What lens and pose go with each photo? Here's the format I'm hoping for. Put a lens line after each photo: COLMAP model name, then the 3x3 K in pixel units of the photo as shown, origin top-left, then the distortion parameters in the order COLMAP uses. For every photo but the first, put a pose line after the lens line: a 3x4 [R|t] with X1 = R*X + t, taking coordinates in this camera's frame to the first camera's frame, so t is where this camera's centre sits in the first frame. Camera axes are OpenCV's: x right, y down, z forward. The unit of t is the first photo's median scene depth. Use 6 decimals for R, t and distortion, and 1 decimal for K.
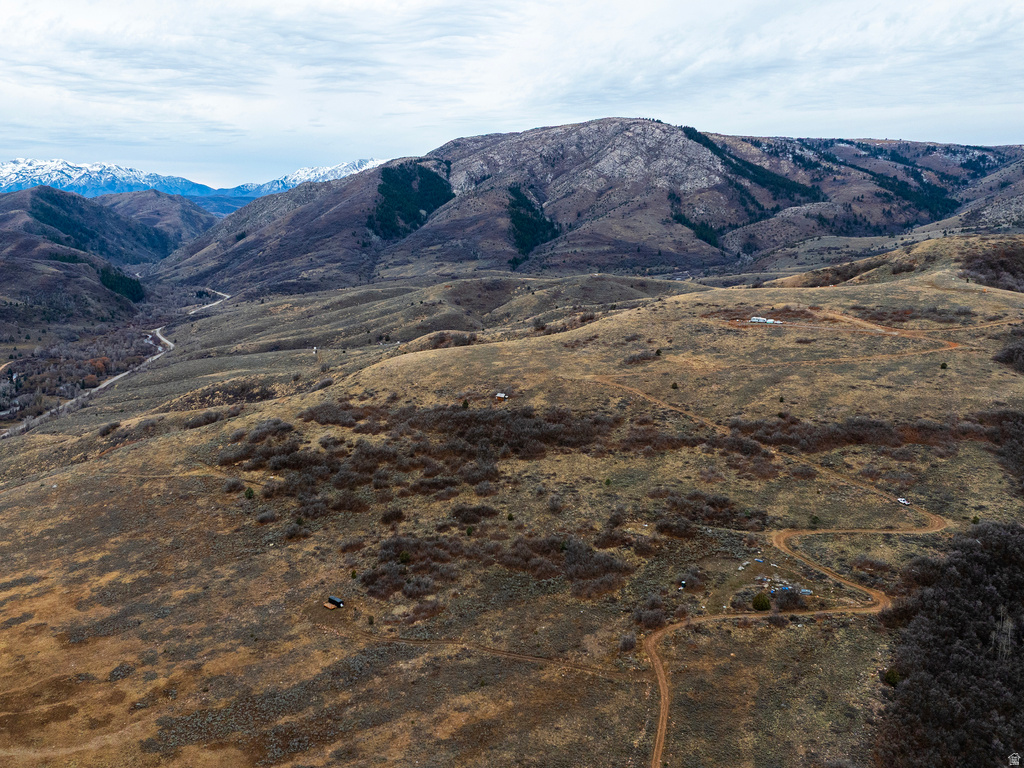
lens RADIAL K [[826.5, 0, 513.1], [0, 826.5, 379.8], [0, 0, 1]] dist [-0.003130, -0.022671]
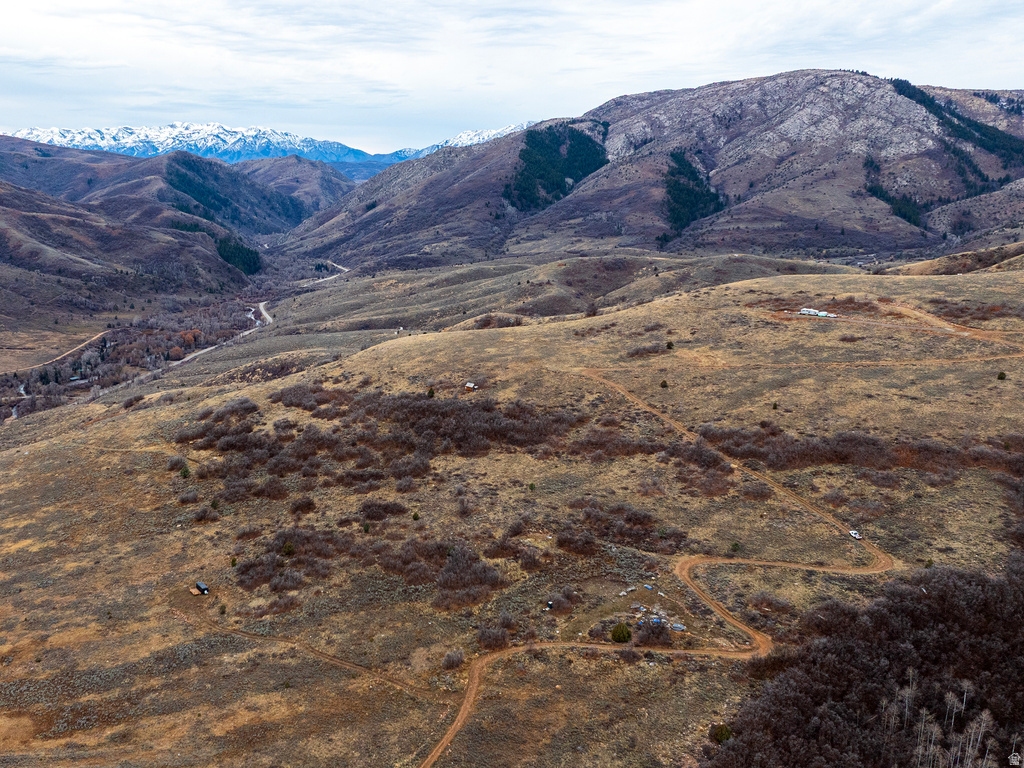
lens RADIAL K [[937.7, 0, 510.0], [0, 937.7, 387.4], [0, 0, 1]] dist [-0.013837, 0.000000]
pose [[0.977339, 0.050622, -0.205536, 0.209005], [-0.047193, 0.998653, 0.021556, -0.002330], [0.206351, -0.011368, 0.978412, 0.009065]]
